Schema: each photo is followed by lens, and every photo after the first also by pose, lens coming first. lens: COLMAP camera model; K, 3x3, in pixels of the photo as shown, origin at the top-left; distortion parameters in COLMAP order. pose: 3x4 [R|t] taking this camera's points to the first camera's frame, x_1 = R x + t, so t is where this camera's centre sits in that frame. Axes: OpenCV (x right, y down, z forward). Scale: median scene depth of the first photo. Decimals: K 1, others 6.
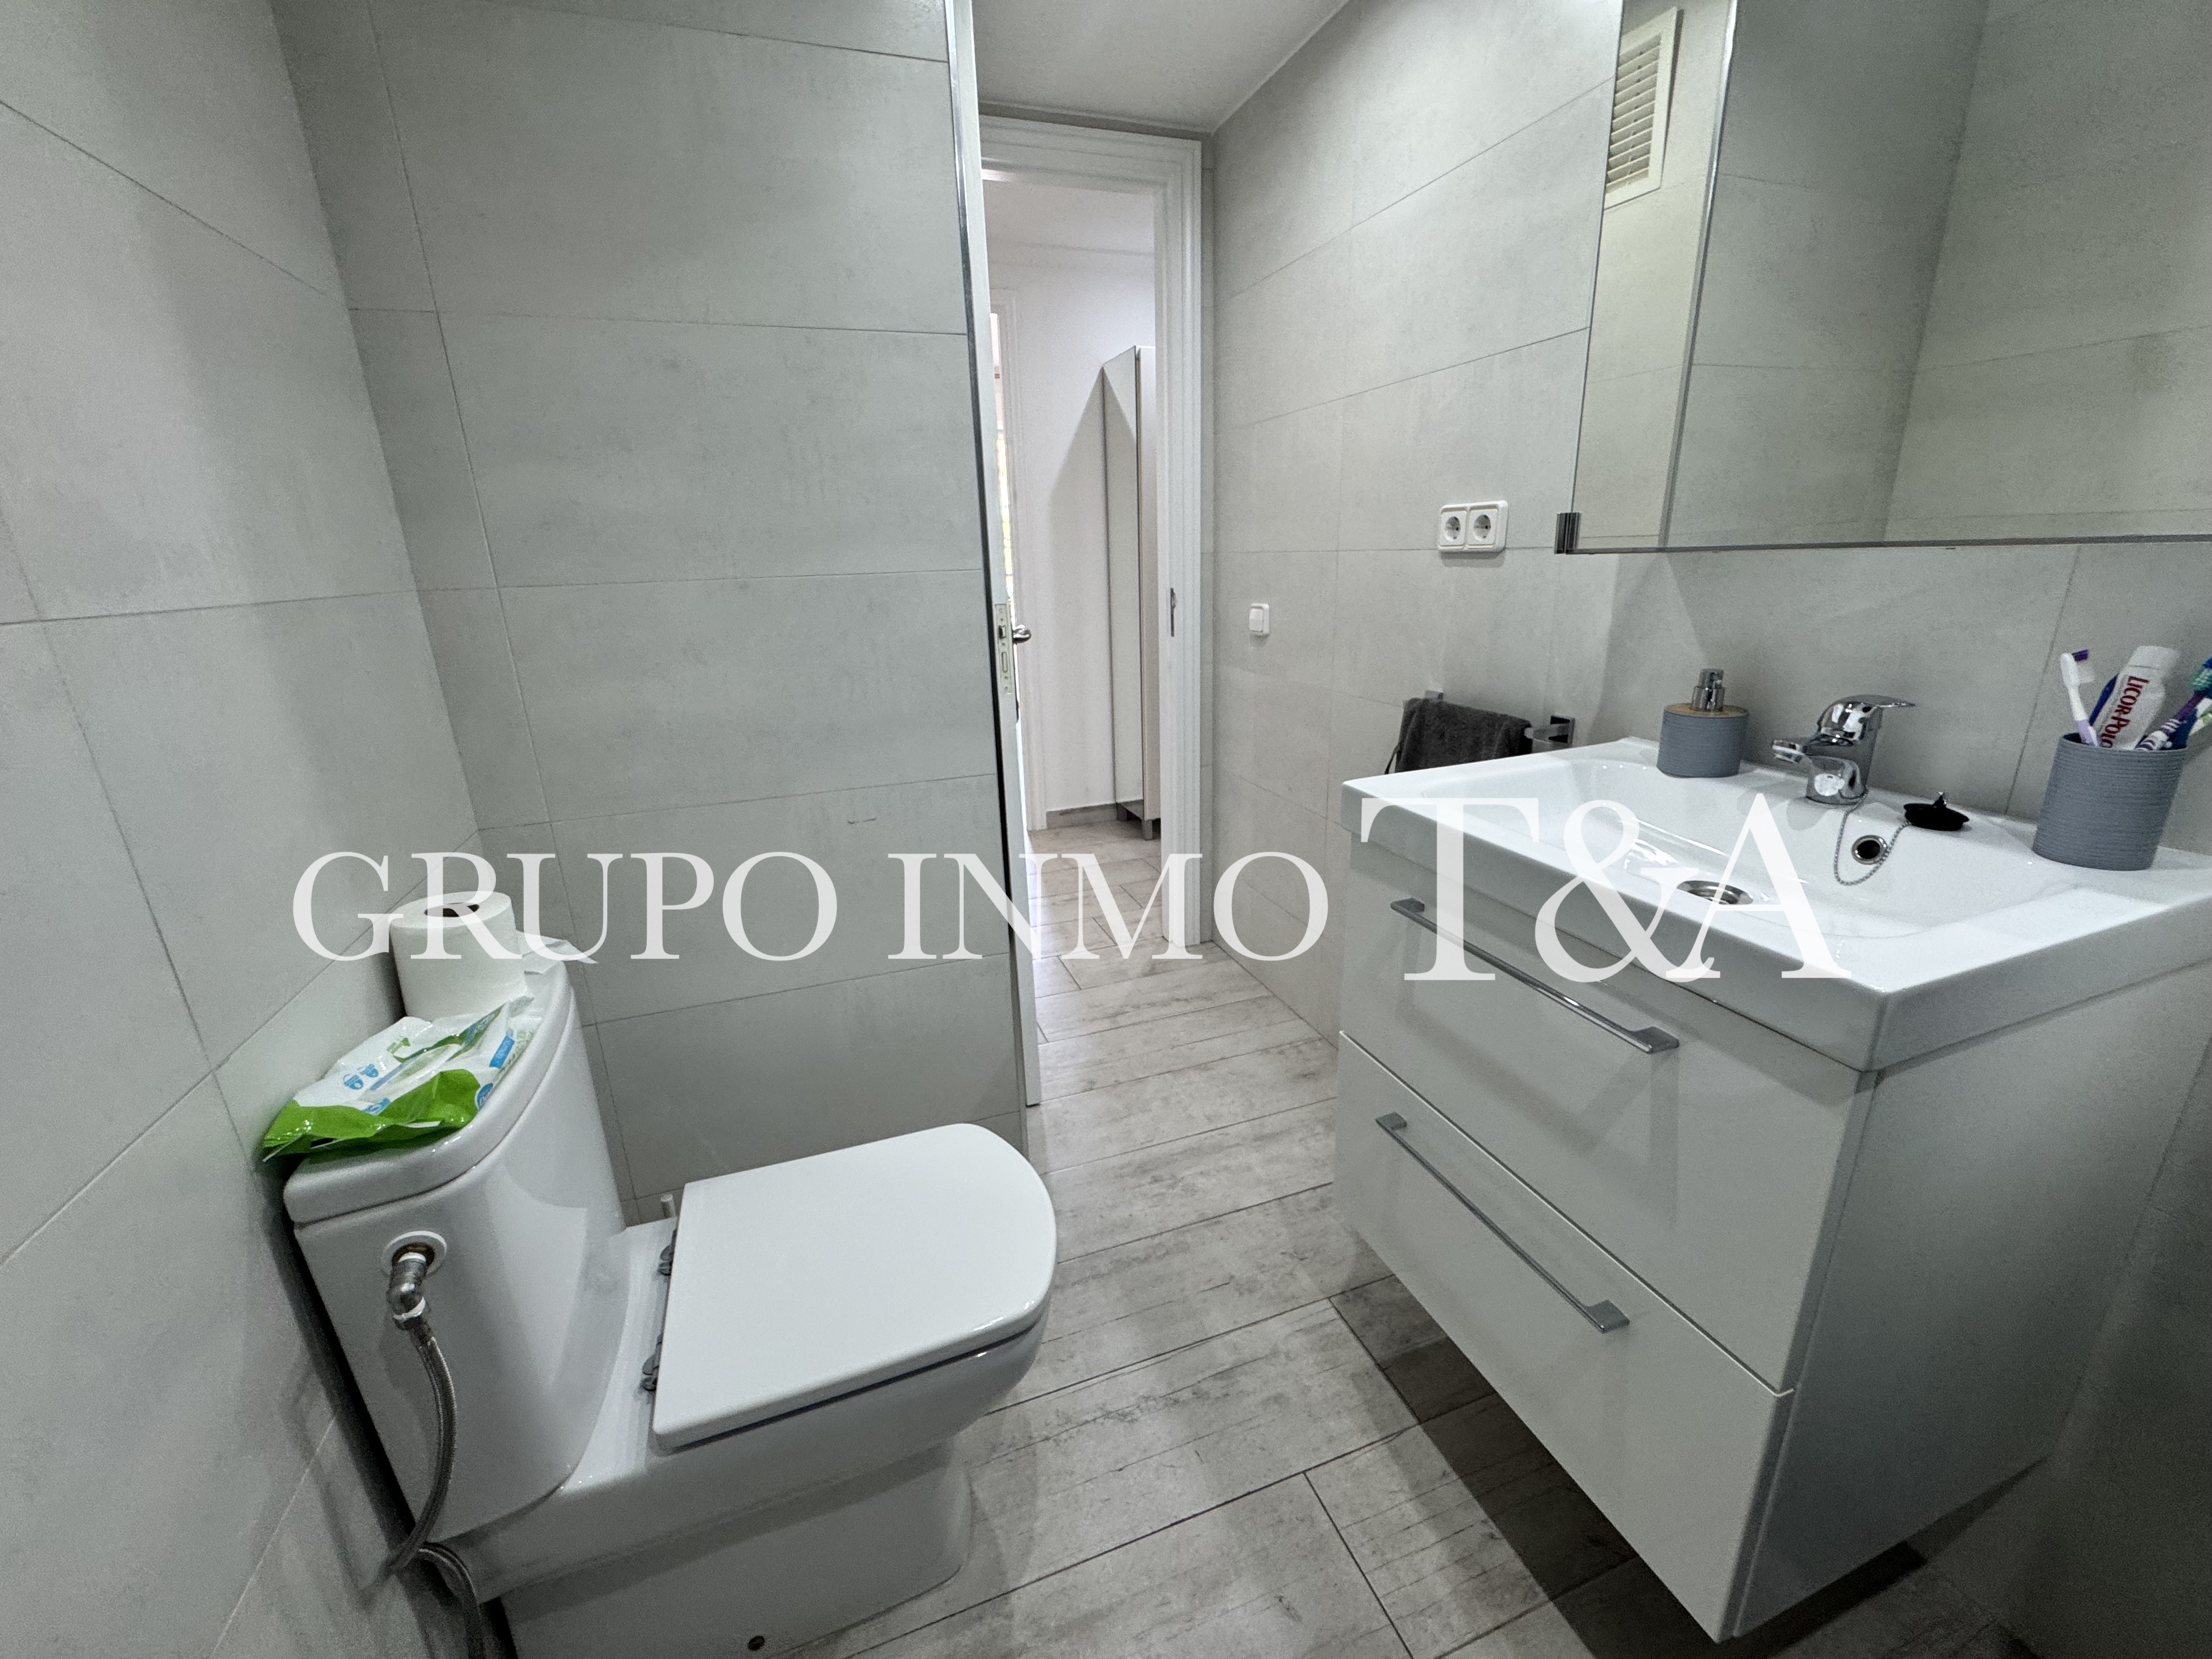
lens RADIAL K [[883.2, 0, 1117.4], [0, 883.2, 823.5], [0, 0, 1]] dist [-0.002962, 0.000308]
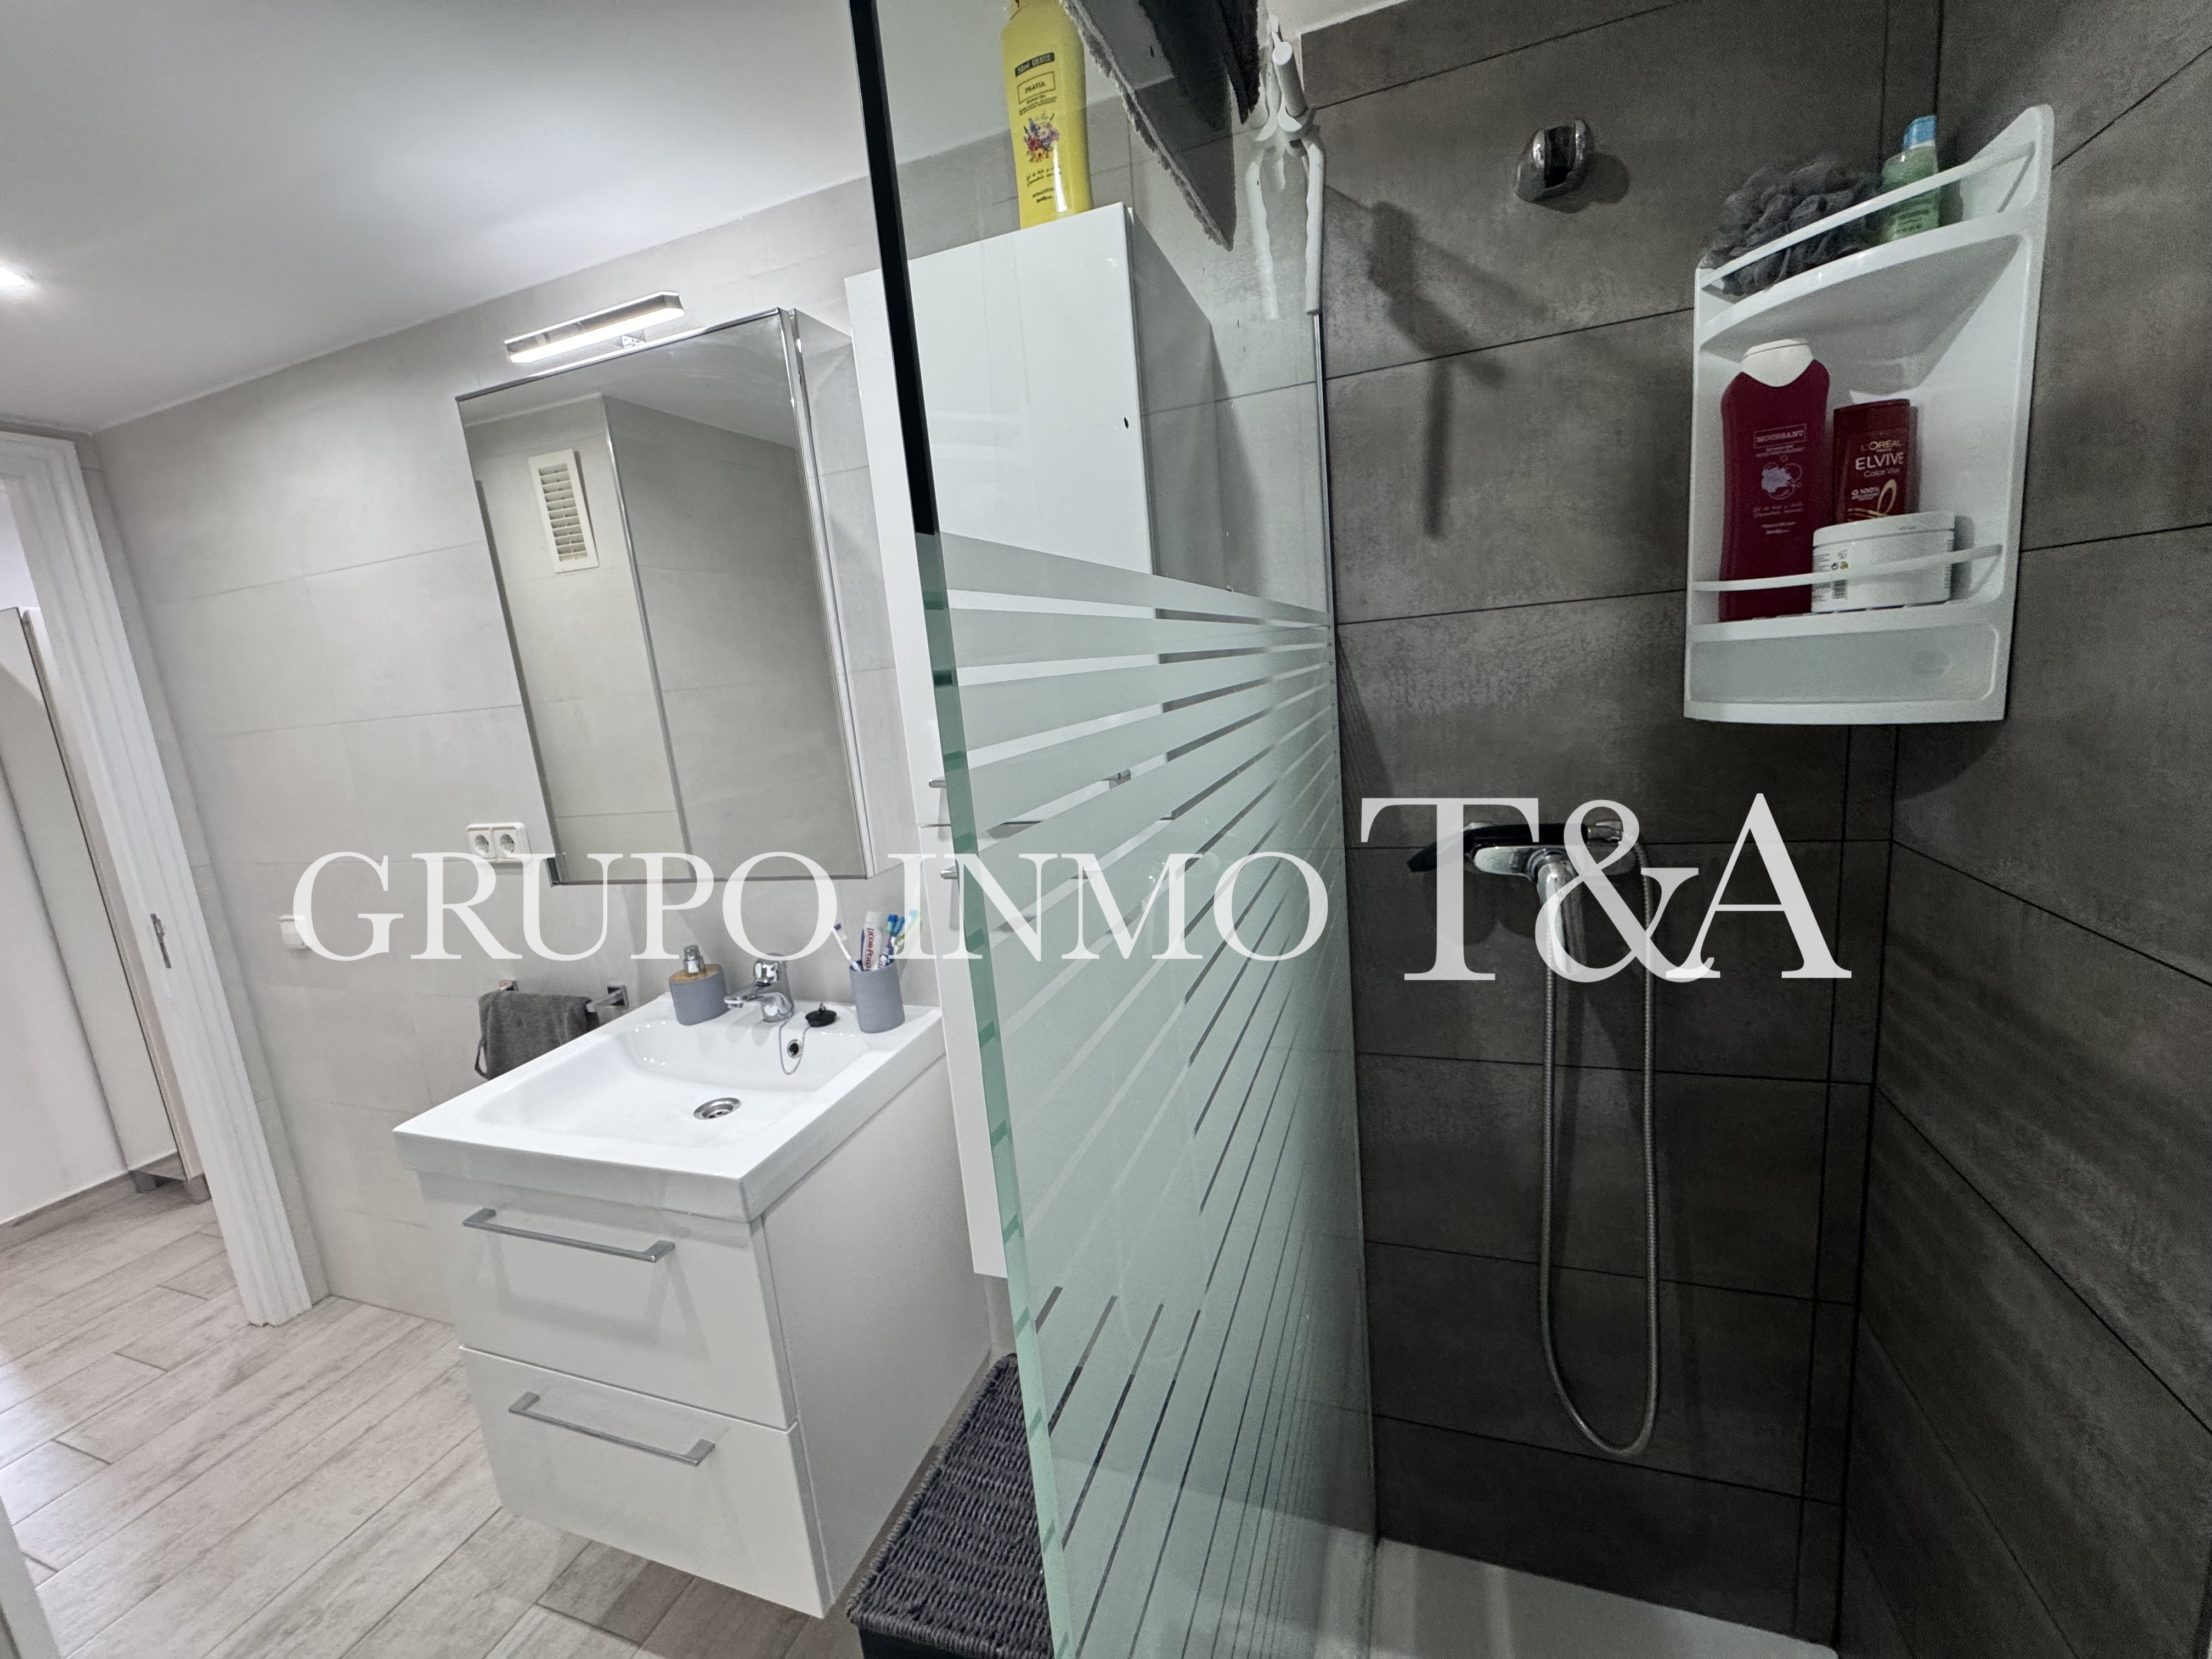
lens RADIAL K [[883.2, 0, 1101.9], [0, 883.2, 824.6], [0, 0, 1]] dist [-0.002962, 0.000308]
pose [[0.641779, -0.164350, 0.749072, 0.045561], [0.295297, 0.954410, -0.043599, -0.074761], [-0.707756, 0.249180, 0.661052, -0.335655]]
